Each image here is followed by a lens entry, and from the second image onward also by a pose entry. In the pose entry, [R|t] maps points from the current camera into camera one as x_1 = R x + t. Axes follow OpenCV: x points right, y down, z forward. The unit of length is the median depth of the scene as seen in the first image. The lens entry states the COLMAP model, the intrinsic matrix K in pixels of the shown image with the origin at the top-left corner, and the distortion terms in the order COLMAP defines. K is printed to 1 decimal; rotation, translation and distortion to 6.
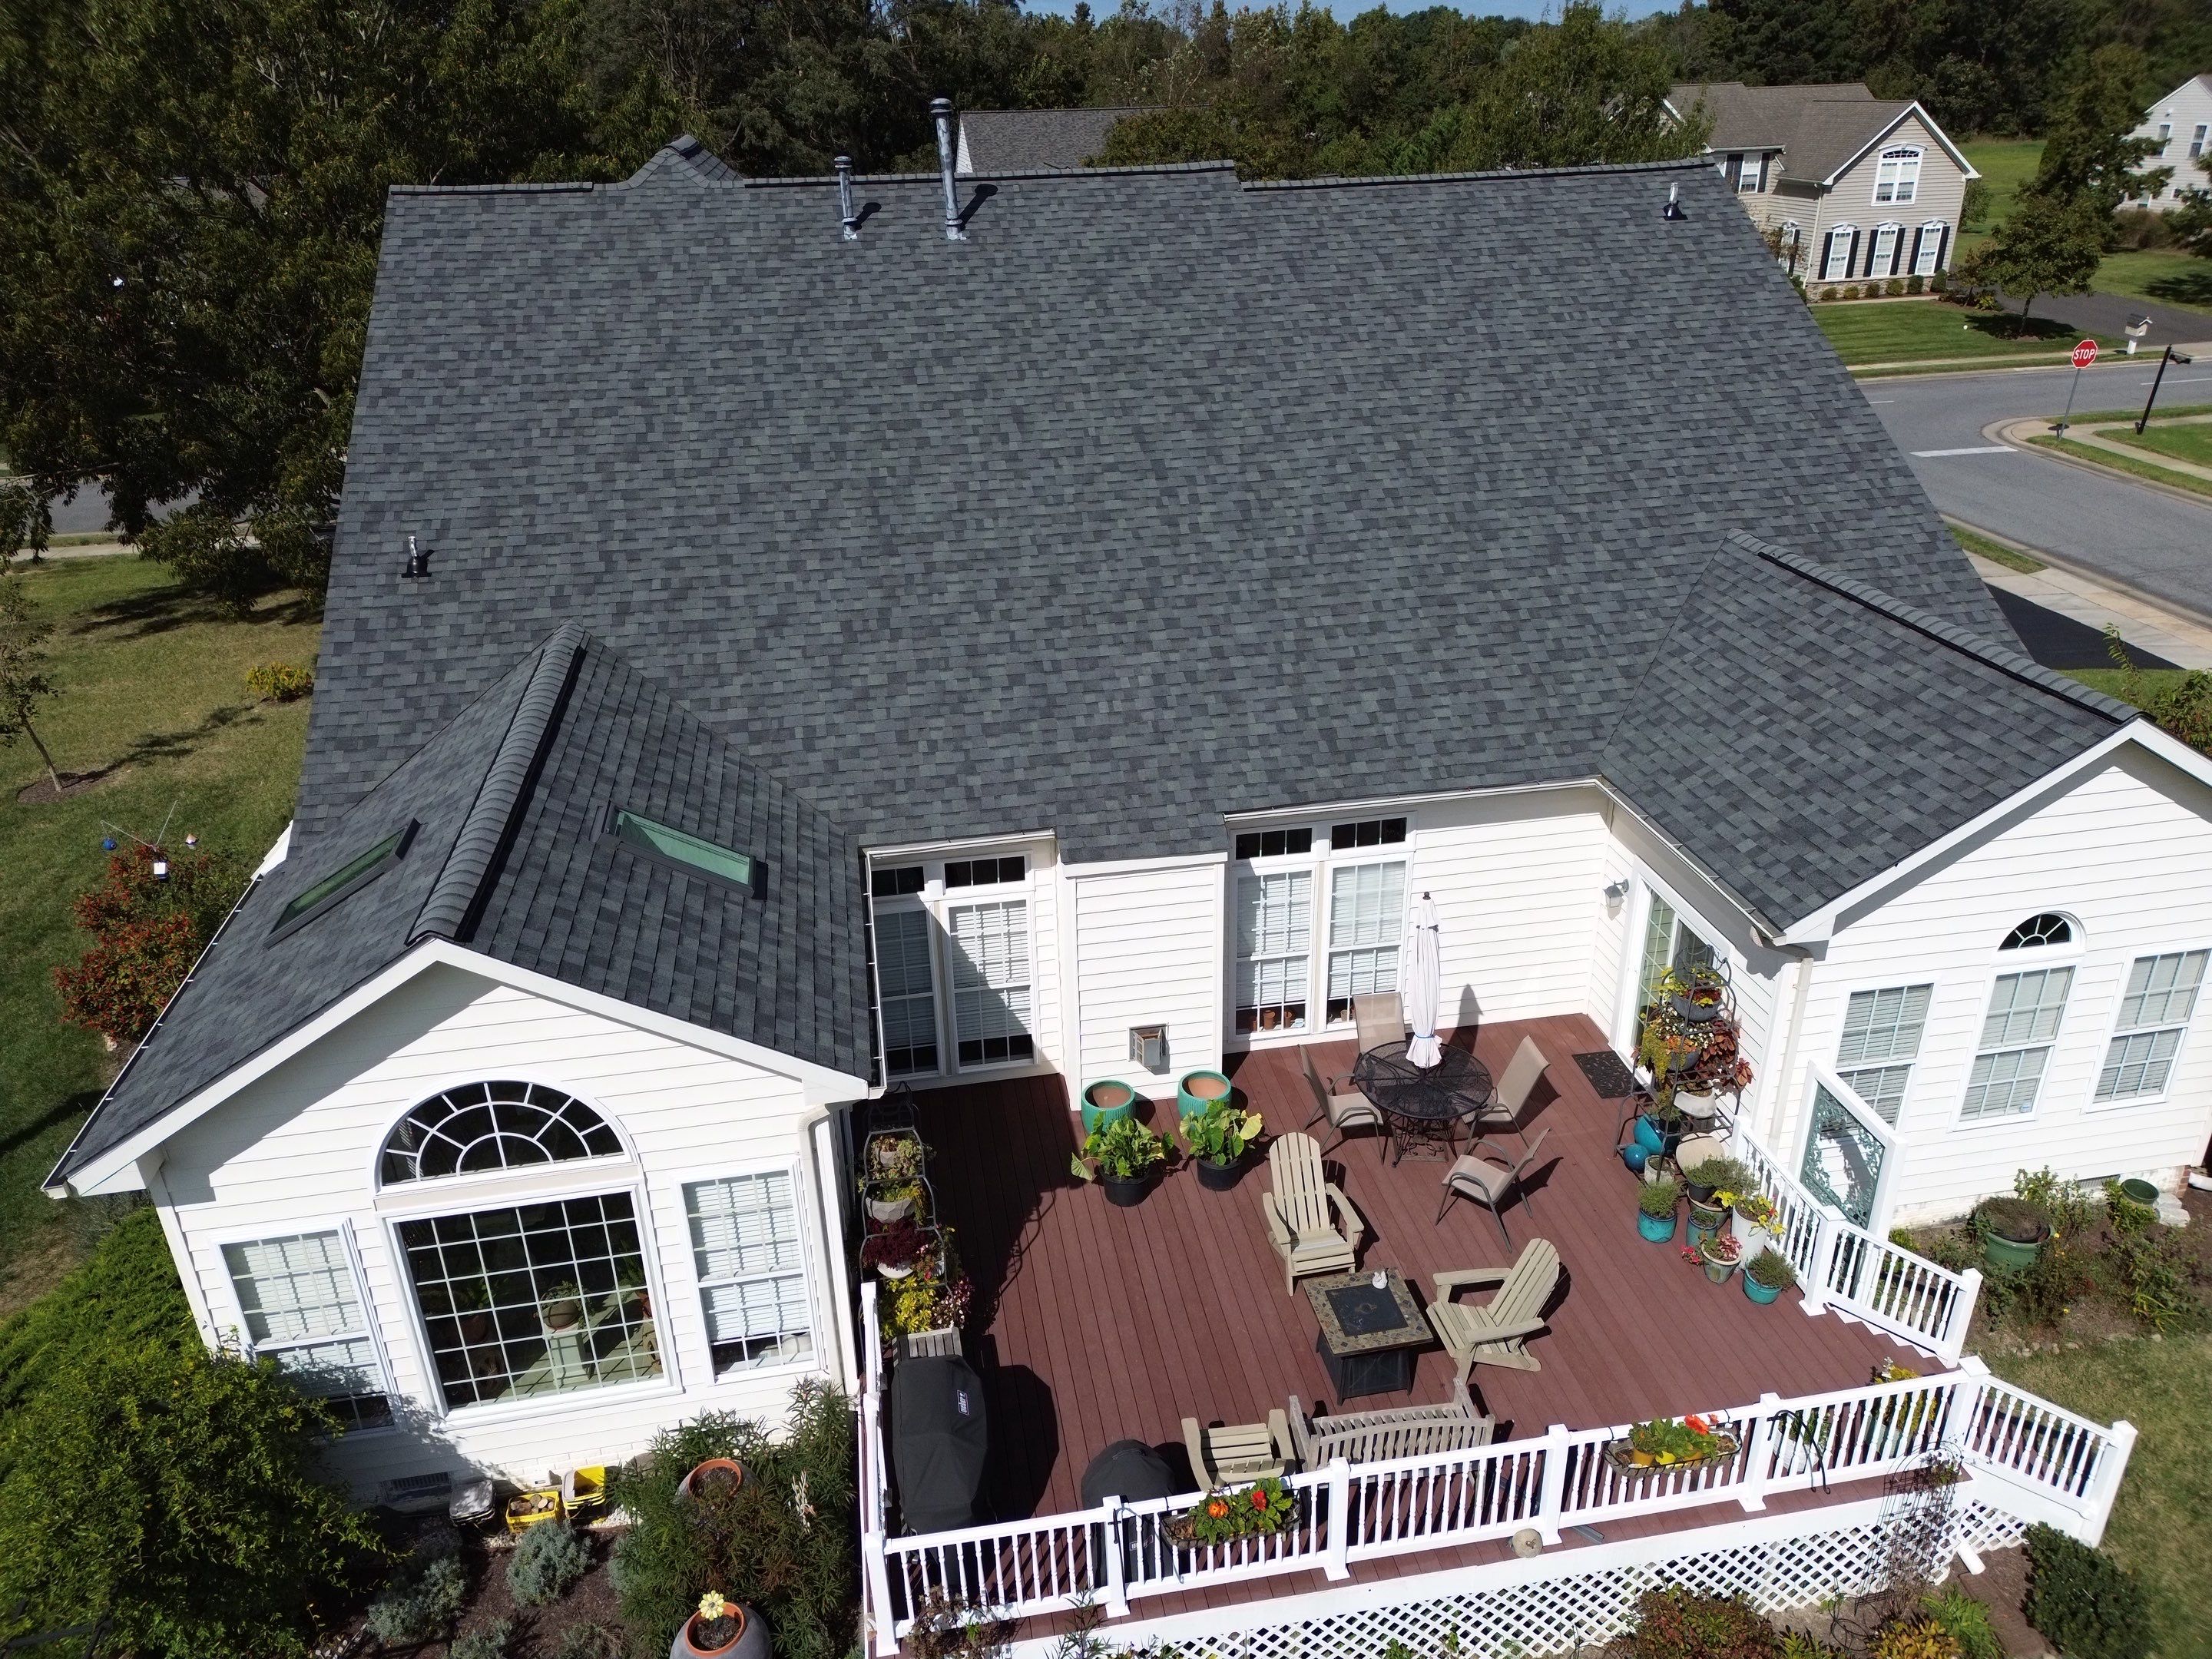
lens RADIAL K [[1528.6, 0, 1120.5], [0, 1528.6, 843.4], [0, 0, 1]] dist [0.059504, -0.046661]
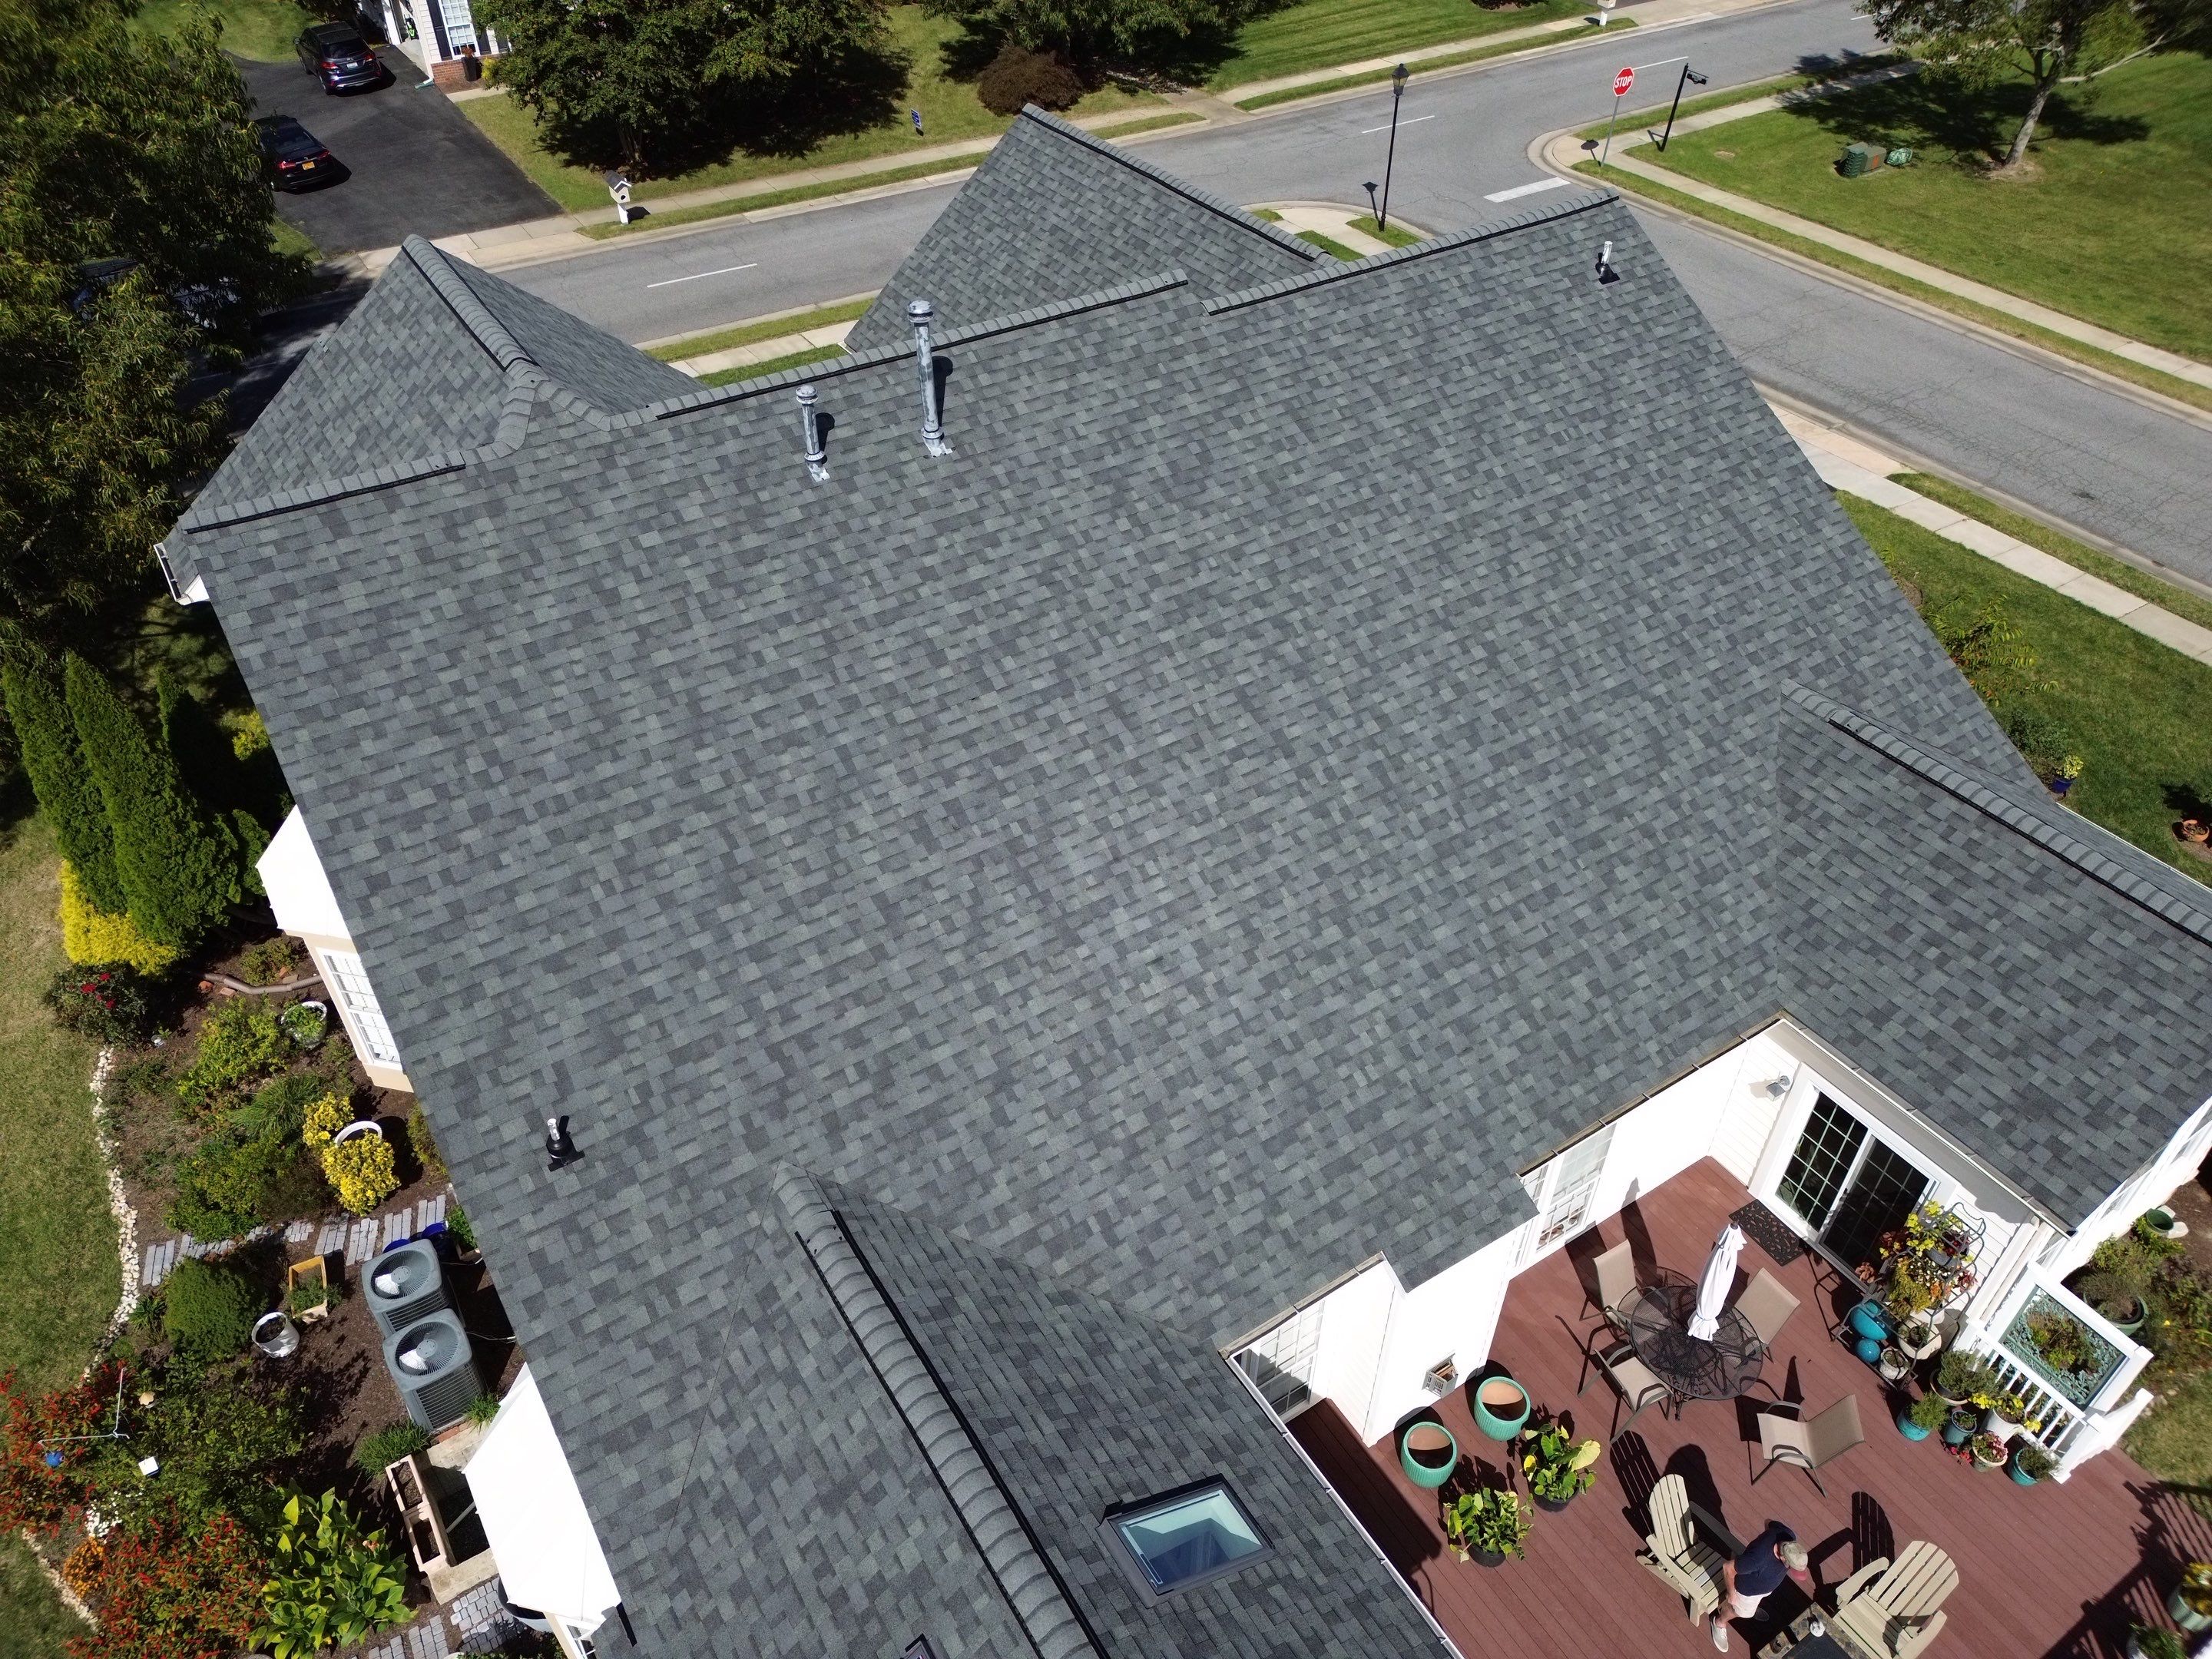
lens RADIAL K [[1528.6, 0, 1115.2], [0, 1528.6, 835.2], [0, 0, 1]] dist [0.059504, -0.046661]
pose [[0.921875, -0.234787, 0.308256, -0.361584], [0.152030, 0.950896, 0.269600, -0.453189], [-0.356418, -0.201673, 0.912302, 0.192054]]
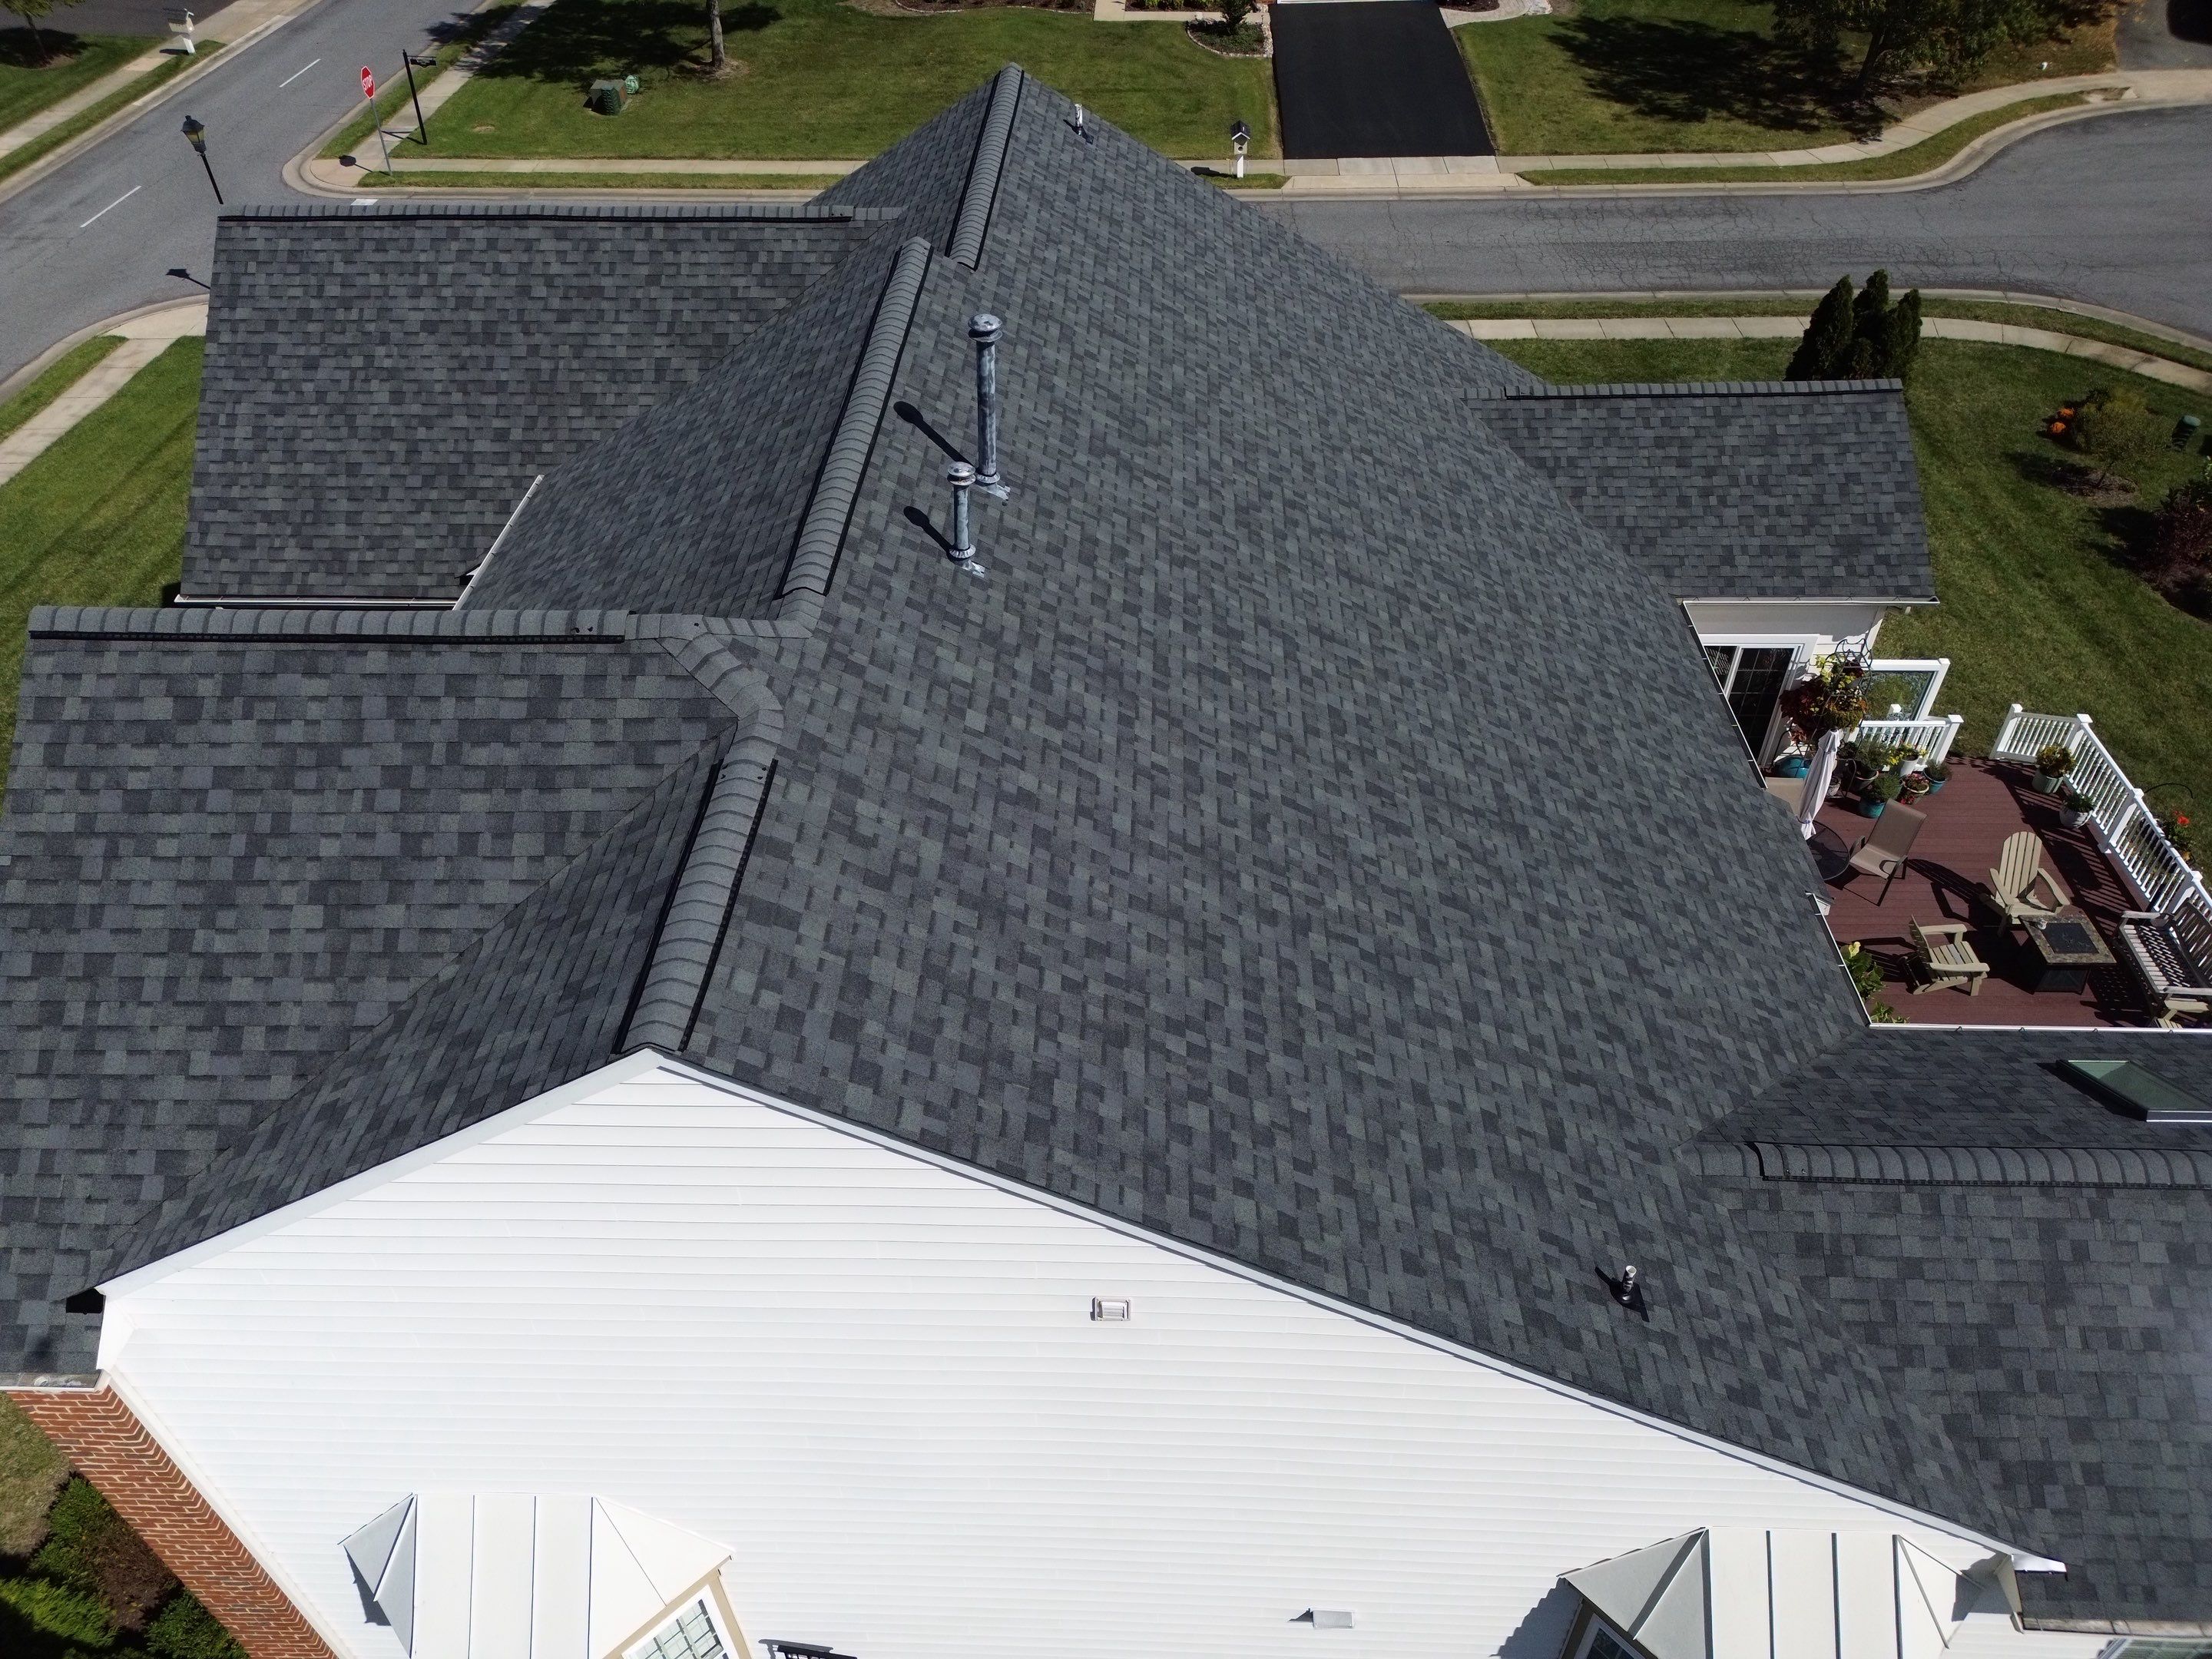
lens RADIAL K [[1528.6, 0, 1099.7], [0, 1528.6, 834.5], [0, 0, 1]] dist [0.059504, -0.046661]
pose [[0.217222, -0.633534, 0.742596, -0.778081], [0.450064, 0.740075, 0.499731, -0.671843], [-0.866174, 0.225663, 0.445892, 0.778796]]
